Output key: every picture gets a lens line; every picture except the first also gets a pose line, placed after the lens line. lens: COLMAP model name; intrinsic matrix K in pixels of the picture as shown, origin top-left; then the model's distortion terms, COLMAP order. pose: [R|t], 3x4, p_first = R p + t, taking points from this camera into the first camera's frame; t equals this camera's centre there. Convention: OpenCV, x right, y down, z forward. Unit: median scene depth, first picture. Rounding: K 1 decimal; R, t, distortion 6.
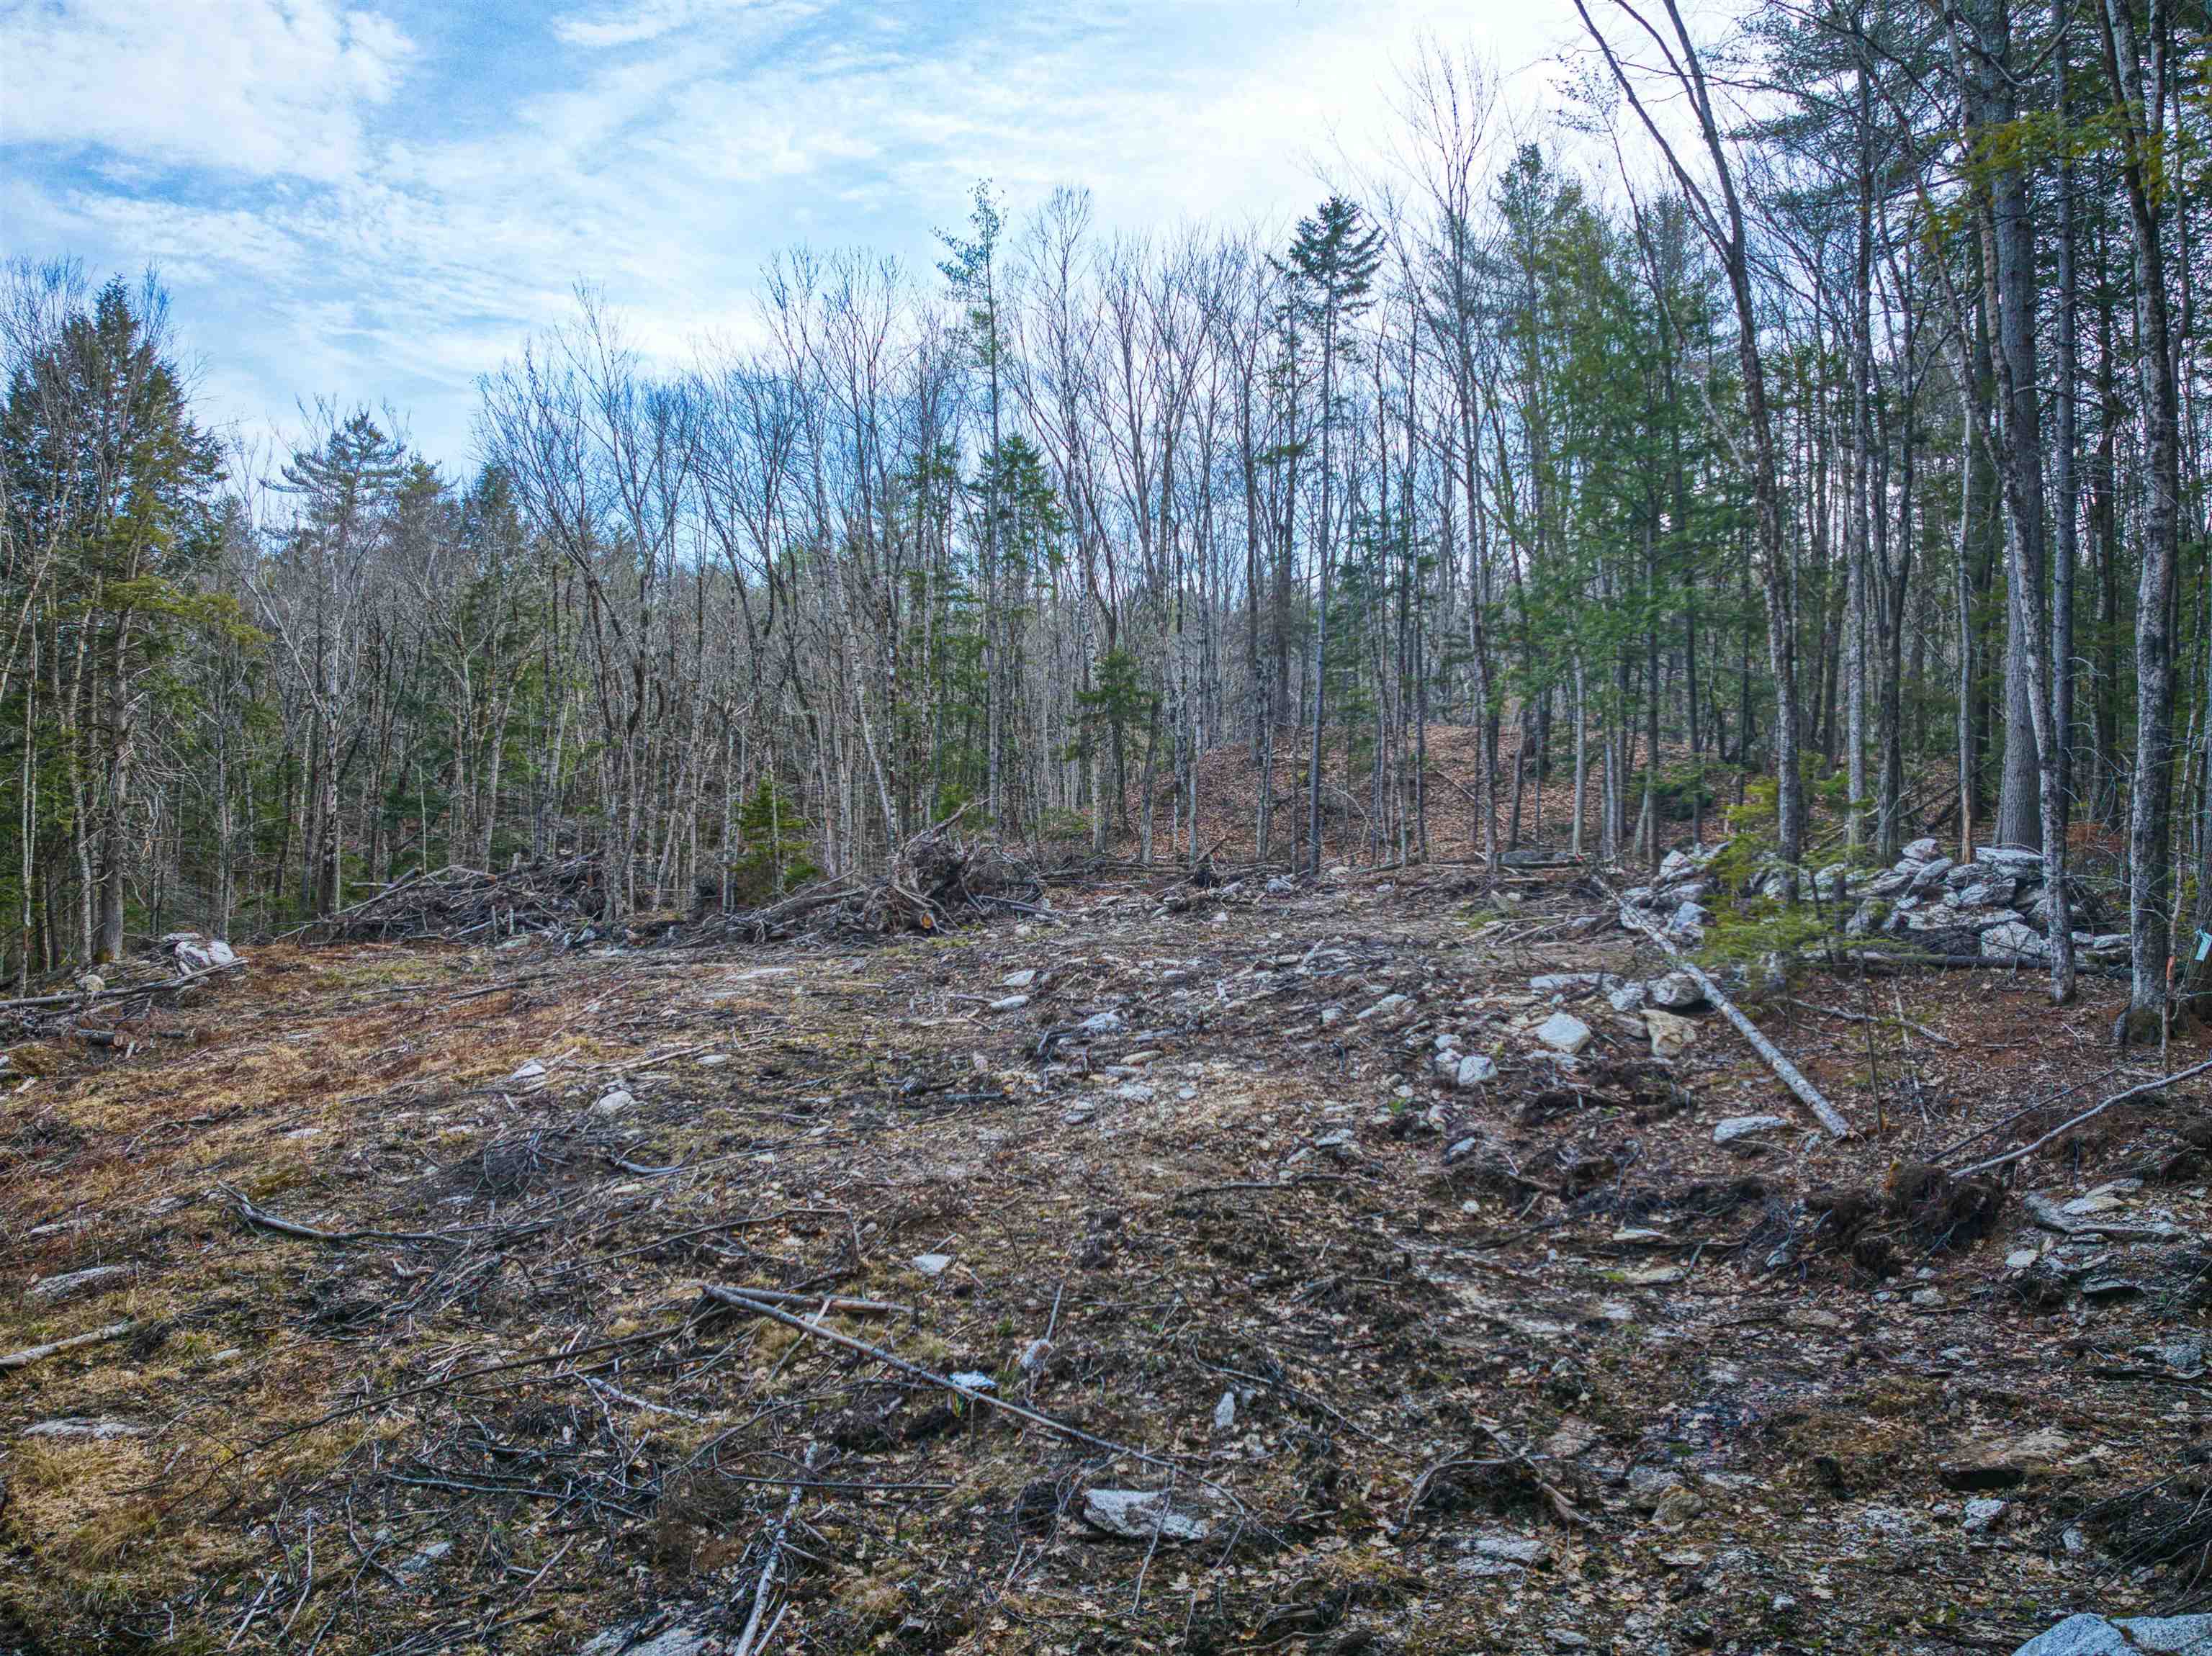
lens RADIAL K [[1740.1, 0, 1128.8], [0, 1740.1, 838.2], [0, 0, 1]] dist [-0.094963, 0.000256]
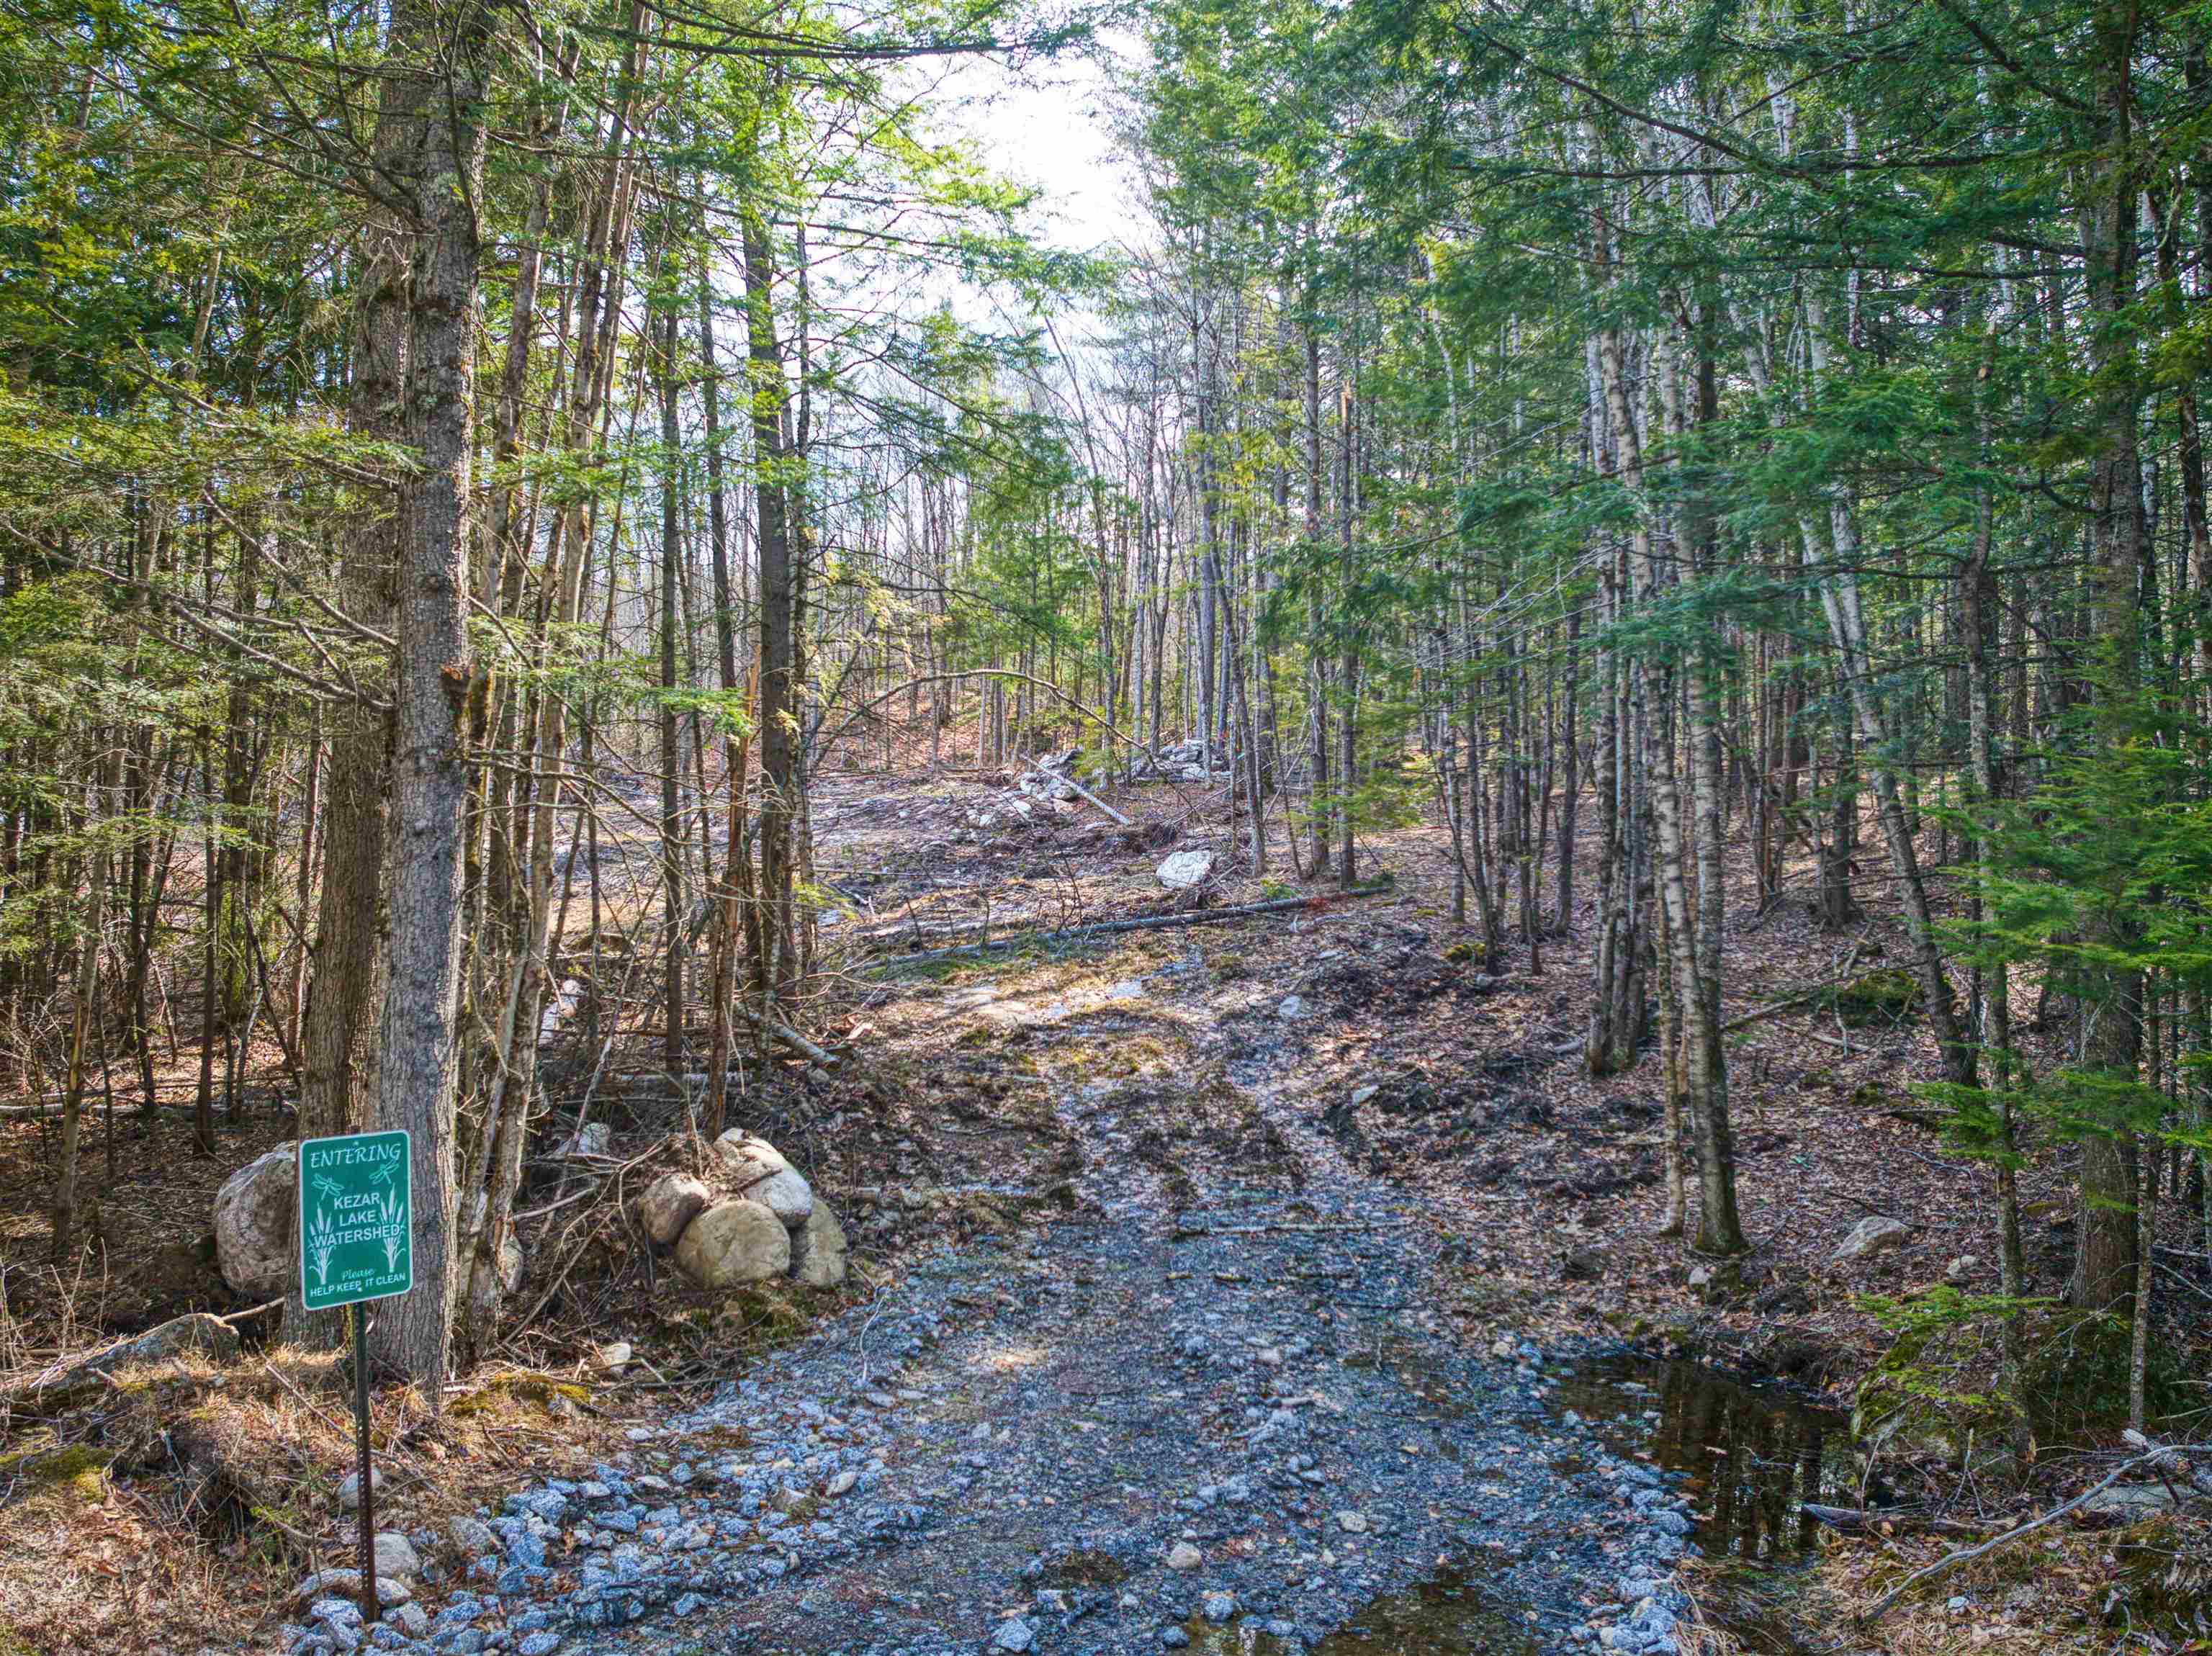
lens RADIAL K [[1740.1, 0, 1128.8], [0, 1740.1, 838.2], [0, 0, 1]] dist [-0.094963, 0.000256]
pose [[0.923778, 0.005232, 0.382893, -0.407713], [-0.009483, 0.999913, 0.009214, 0.099026], [-0.382811, -0.012142, 0.923747, -0.989536]]
